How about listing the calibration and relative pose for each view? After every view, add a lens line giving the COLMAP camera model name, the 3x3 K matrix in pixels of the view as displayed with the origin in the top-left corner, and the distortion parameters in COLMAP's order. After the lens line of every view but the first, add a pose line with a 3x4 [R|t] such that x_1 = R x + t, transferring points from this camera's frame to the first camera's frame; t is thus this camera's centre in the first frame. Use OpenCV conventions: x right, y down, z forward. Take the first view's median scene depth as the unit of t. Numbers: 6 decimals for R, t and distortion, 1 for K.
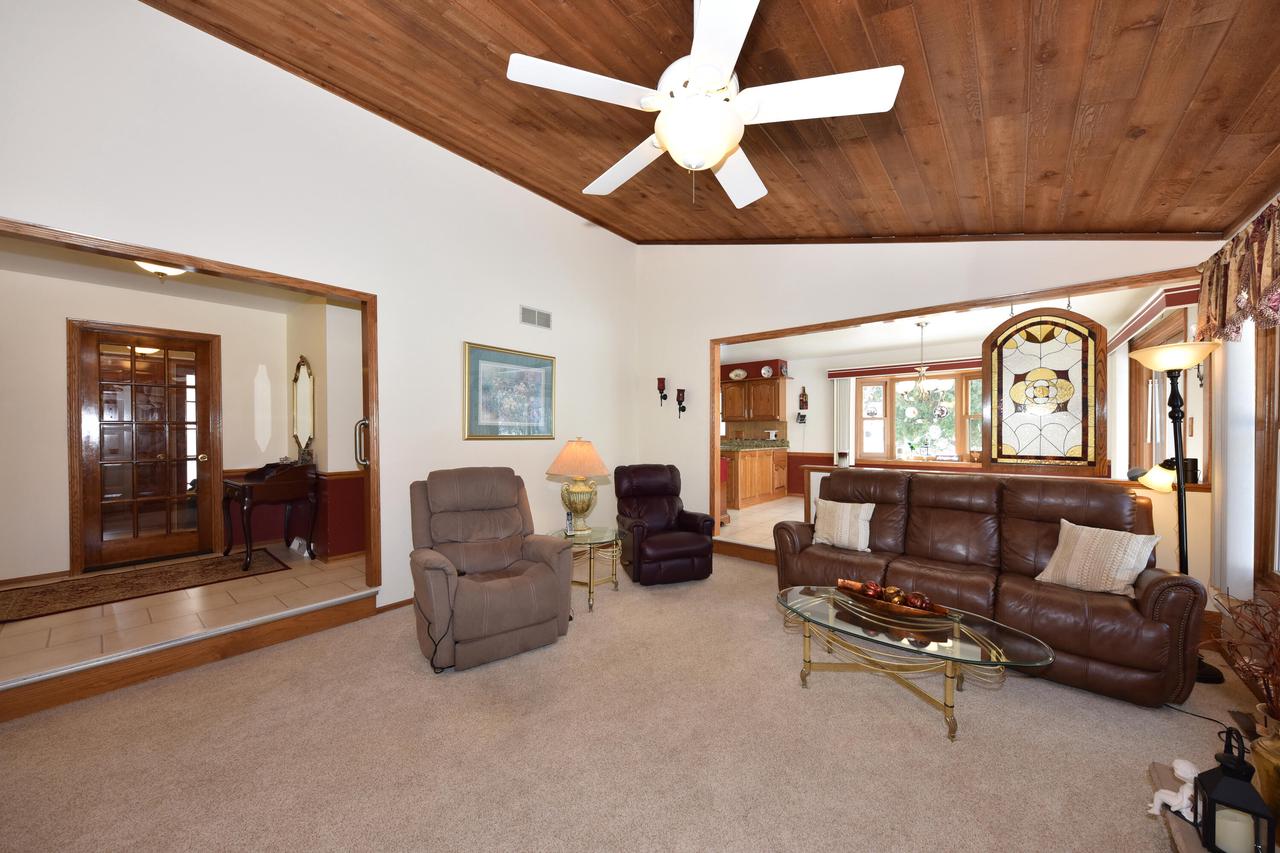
lens RADIAL K [[469.6, 0, 634.6], [0, 469.6, 435.2], [0, 0, 1]] dist [0.005042, -0.003657]
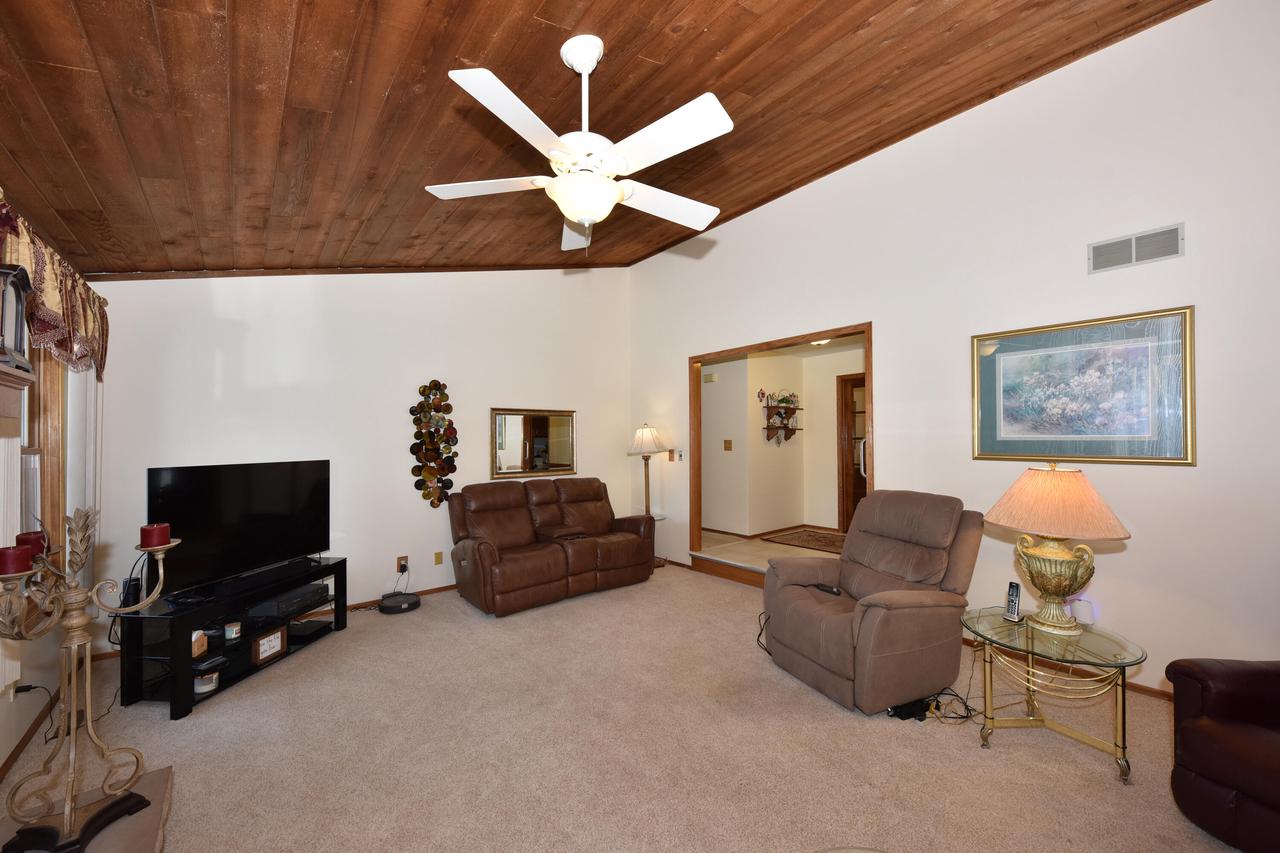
lens RADIAL K [[471.0, 0, 639.4], [0, 471.0, 433.8], [0, 0, 1]] dist [0.001243, 0.000042]
pose [[-0.174998, -0.010760, -0.984510, 0.473935], [0.002557, 0.999932, -0.011383, -0.022007], [0.984565, -0.004510, -0.174958, 0.521608]]
